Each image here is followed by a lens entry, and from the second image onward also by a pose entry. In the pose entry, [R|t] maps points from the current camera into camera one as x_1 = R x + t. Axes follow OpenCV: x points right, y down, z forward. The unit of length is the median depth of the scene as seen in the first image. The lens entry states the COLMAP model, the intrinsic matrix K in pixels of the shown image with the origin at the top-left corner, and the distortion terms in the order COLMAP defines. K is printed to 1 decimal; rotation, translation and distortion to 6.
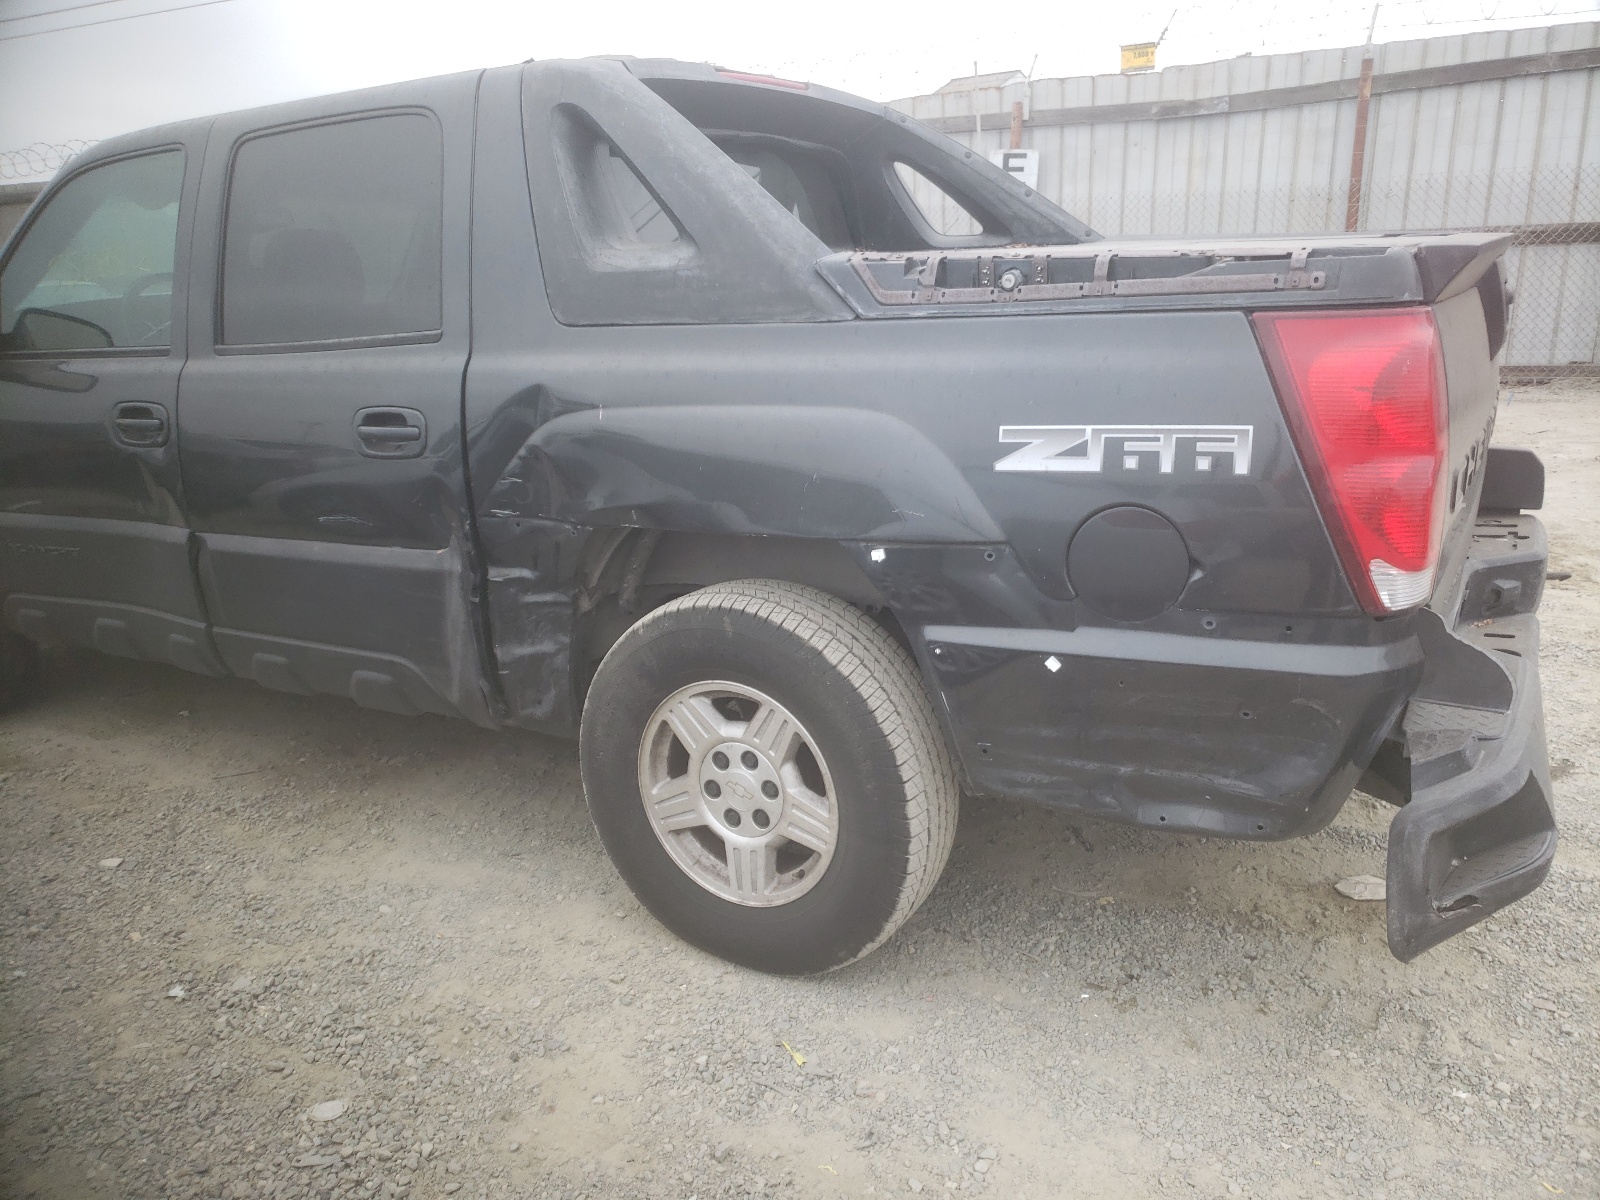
lens RADIAL K [[1218.7, 0, 800.0], [0, 1218.7, 600.0], [0, 0, 1]] dist [0.024736, -0.005059]
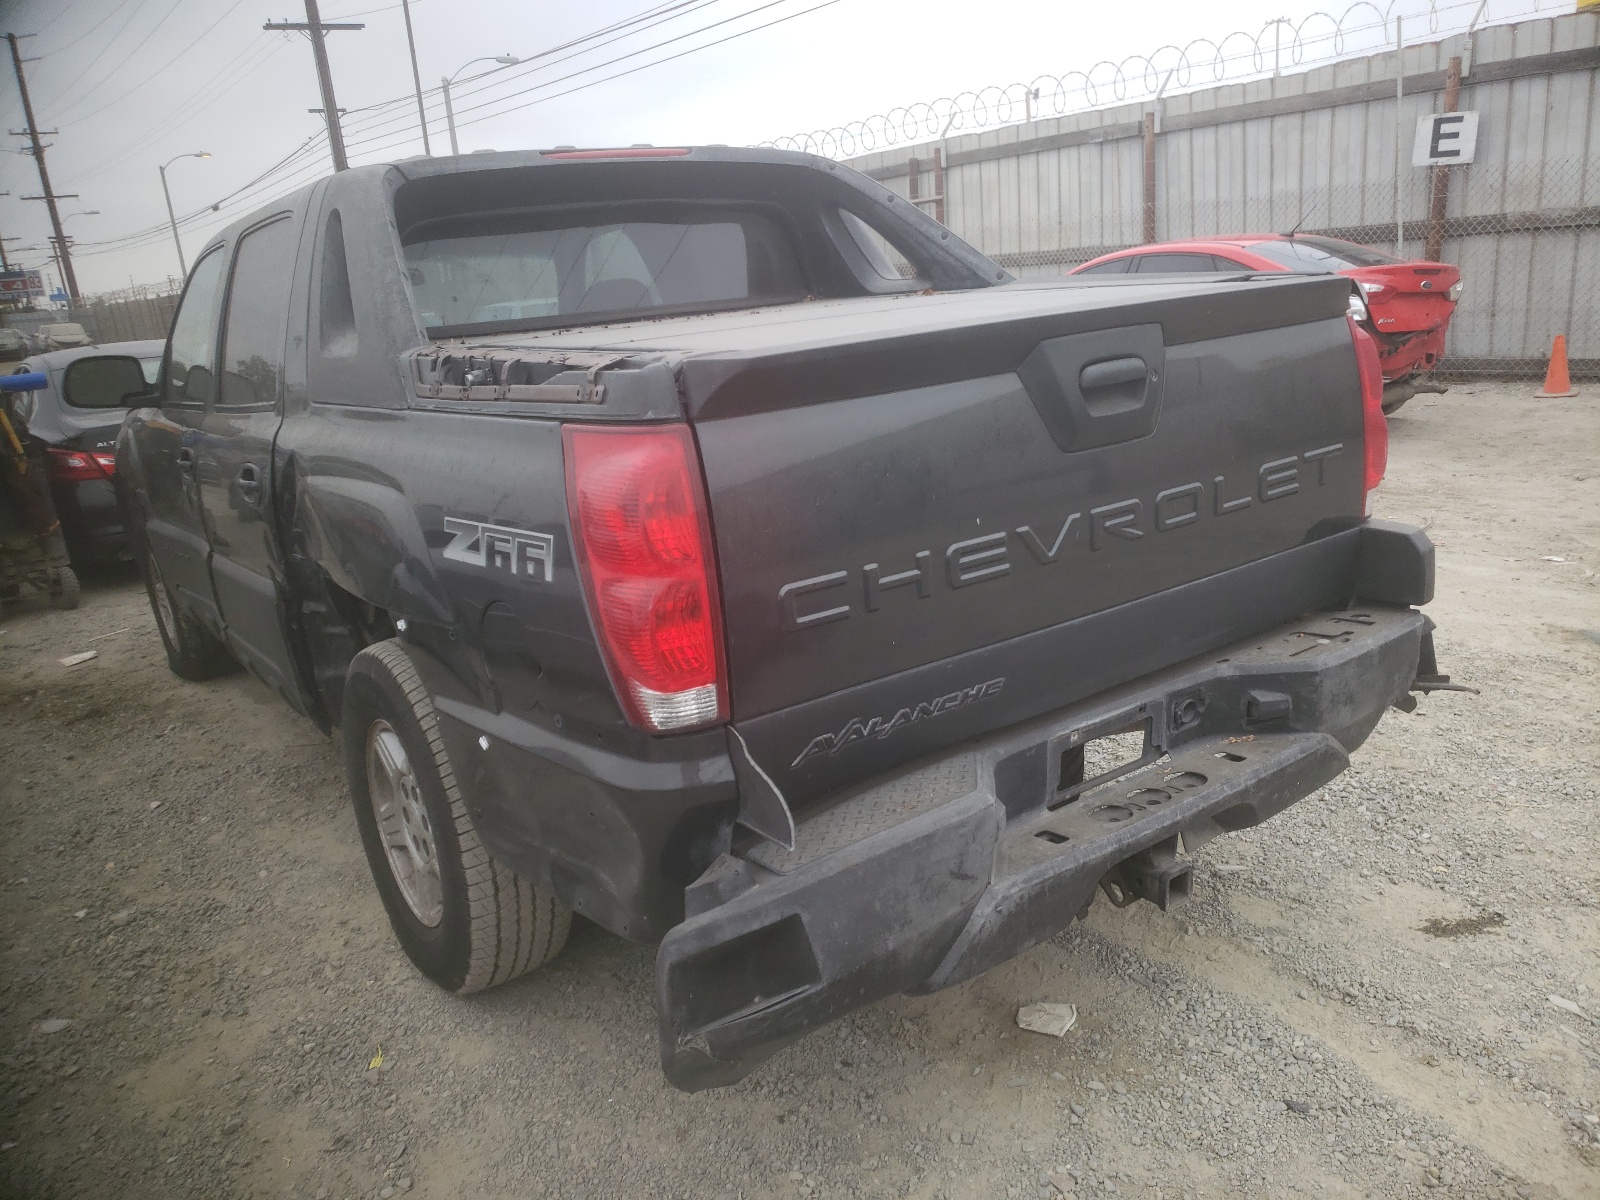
lens RADIAL K [[1218.7, 0, 800.0], [0, 1218.7, 600.0], [0, 0, 1]] dist [0.024736, -0.005059]
pose [[0.917431, 0.066194, -0.392350, 0.475361], [-0.062014, 0.997803, 0.023334, -0.061994], [0.393032, 0.002924, 0.919520, 0.073596]]
